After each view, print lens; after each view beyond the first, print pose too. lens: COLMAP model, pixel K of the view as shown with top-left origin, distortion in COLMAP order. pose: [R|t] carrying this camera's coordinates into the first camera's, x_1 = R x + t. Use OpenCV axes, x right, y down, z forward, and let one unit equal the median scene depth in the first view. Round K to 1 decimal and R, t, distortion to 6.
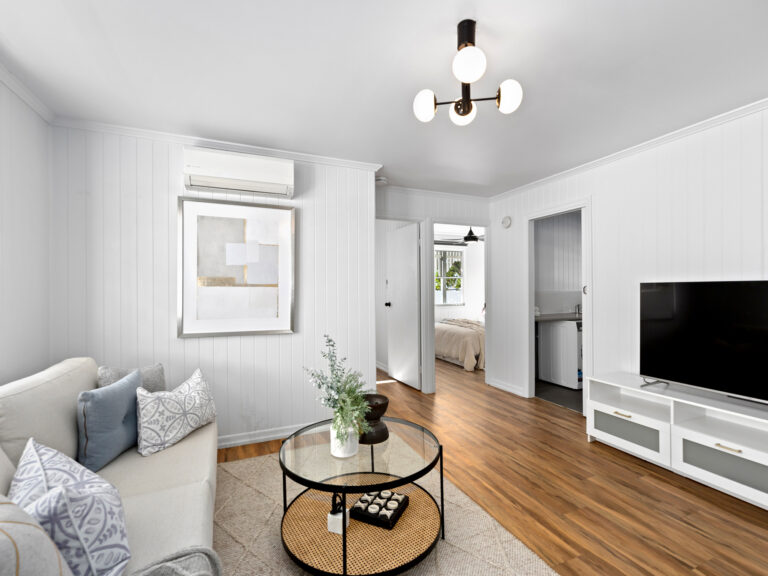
lens RADIAL K [[353.3, 0, 385.4], [0, 353.3, 287.6], [0, 0, 1]] dist [-0.004156, -0.000183]
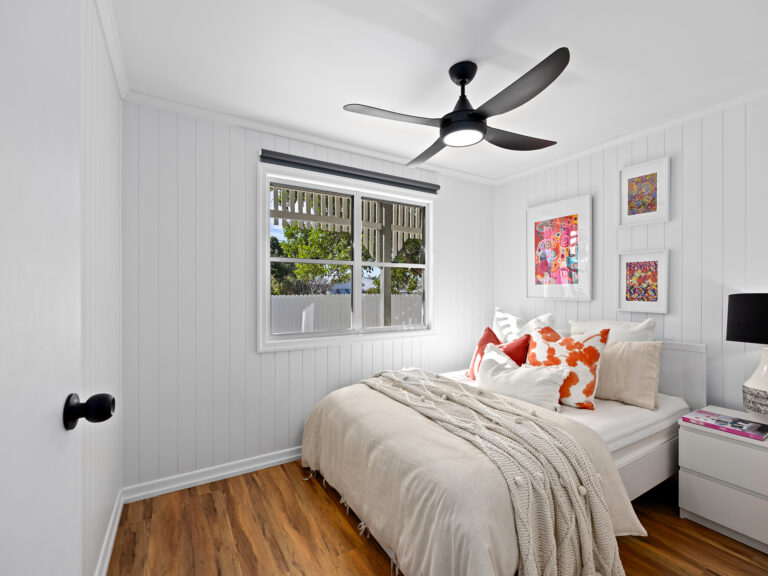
lens RADIAL K [[353.3, 0, 383.8], [0, 353.3, 291.0], [0, 0, 1]] dist [-0.004156, -0.000183]
pose [[0.991341, 0.004630, 0.131228, 0.095552], [-0.004534, 0.999989, -0.001036, 0.005176], [-0.131231, 0.000432, 0.991352, 0.503297]]
